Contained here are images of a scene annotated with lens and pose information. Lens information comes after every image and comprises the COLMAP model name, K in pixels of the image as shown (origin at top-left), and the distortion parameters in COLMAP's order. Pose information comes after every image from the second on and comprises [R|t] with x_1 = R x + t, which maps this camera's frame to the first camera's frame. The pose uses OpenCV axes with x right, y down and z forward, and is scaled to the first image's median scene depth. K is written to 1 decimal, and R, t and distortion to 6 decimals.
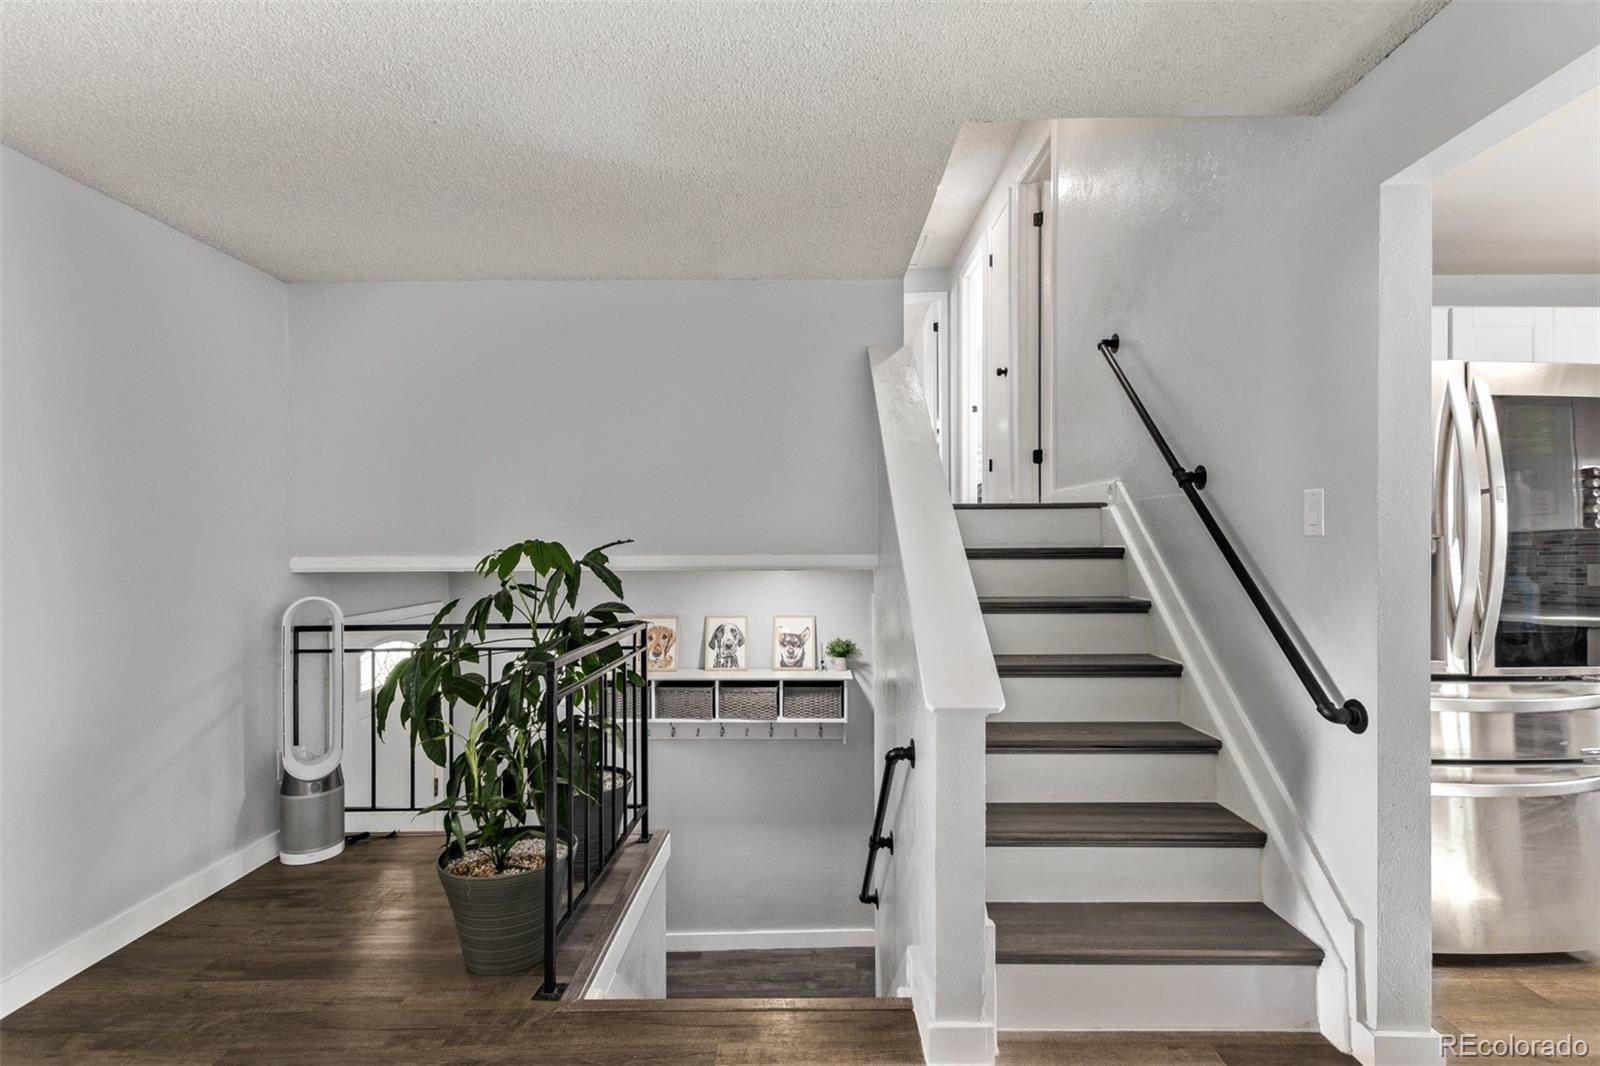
lens RADIAL K [[744.4, 0, 803.3], [0, 744.4, 541.4], [0, 0, 1]] dist [0.008768, -0.002209]
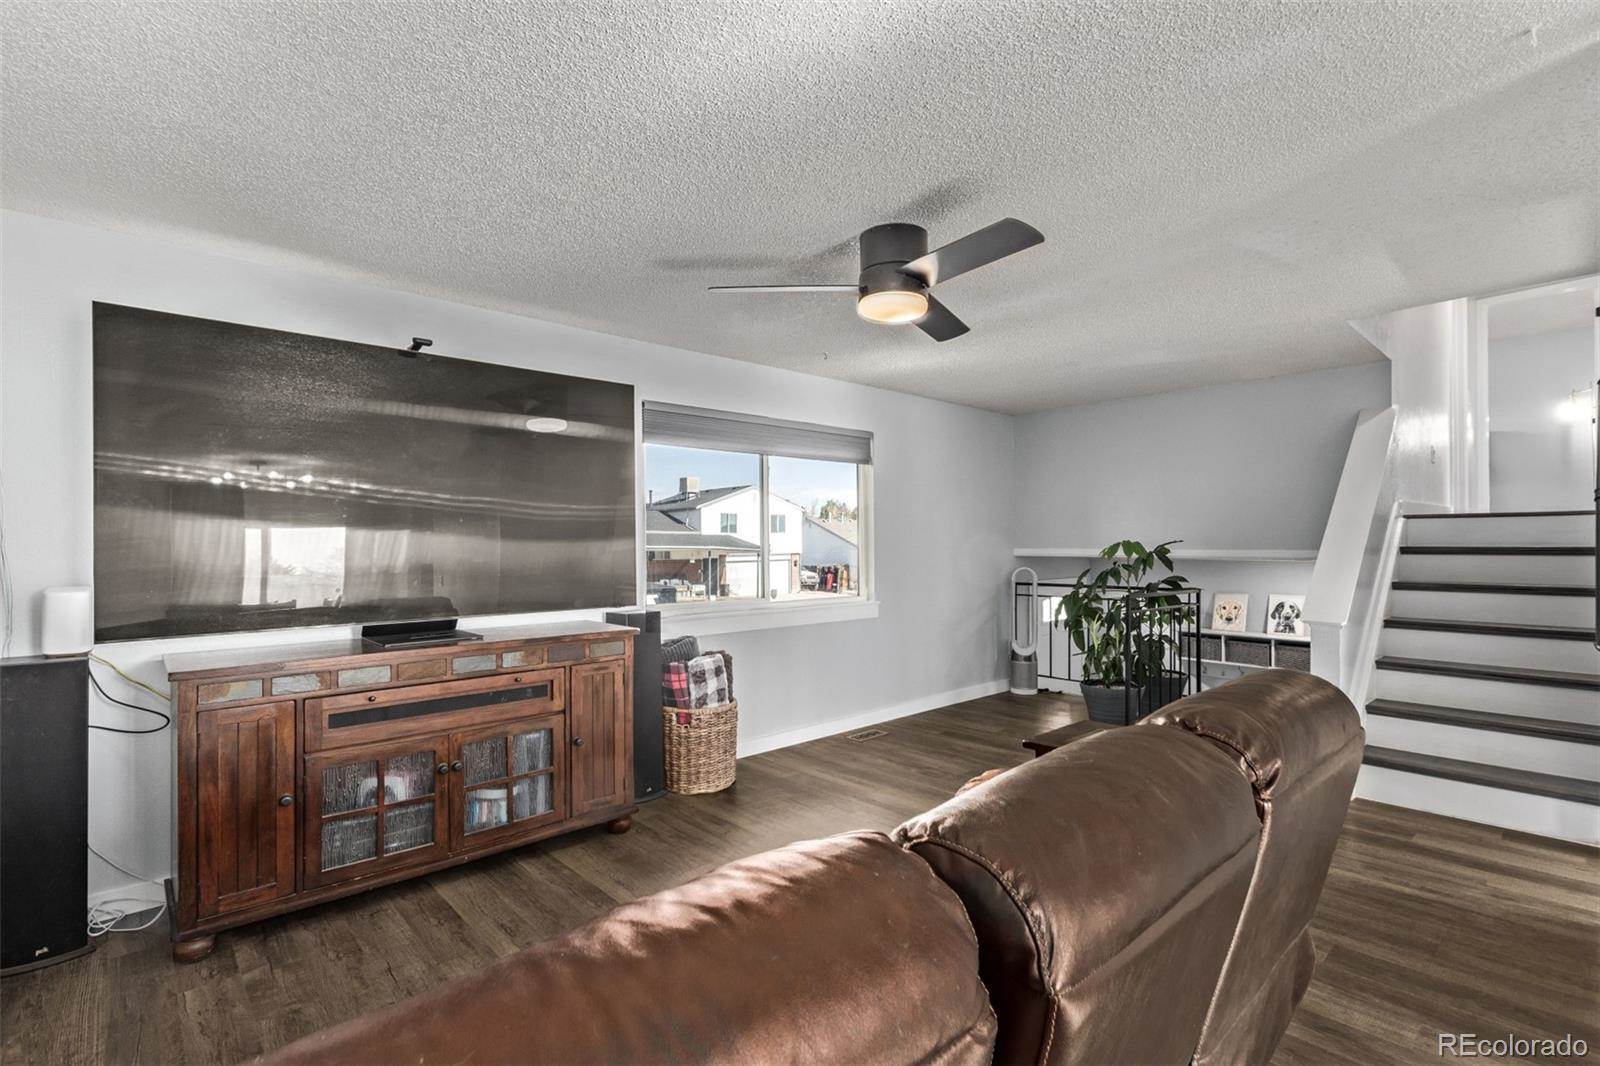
lens RADIAL K [[744.4, 0, 793.9], [0, 744.4, 543.5], [0, 0, 1]] dist [0.008768, -0.002209]
pose [[0.669326, 0.000806, -0.742968, 0.446569], [0.000328, 0.999999, 0.001381, 0.002797], [0.742969, -0.001168, 0.669325, -0.847852]]
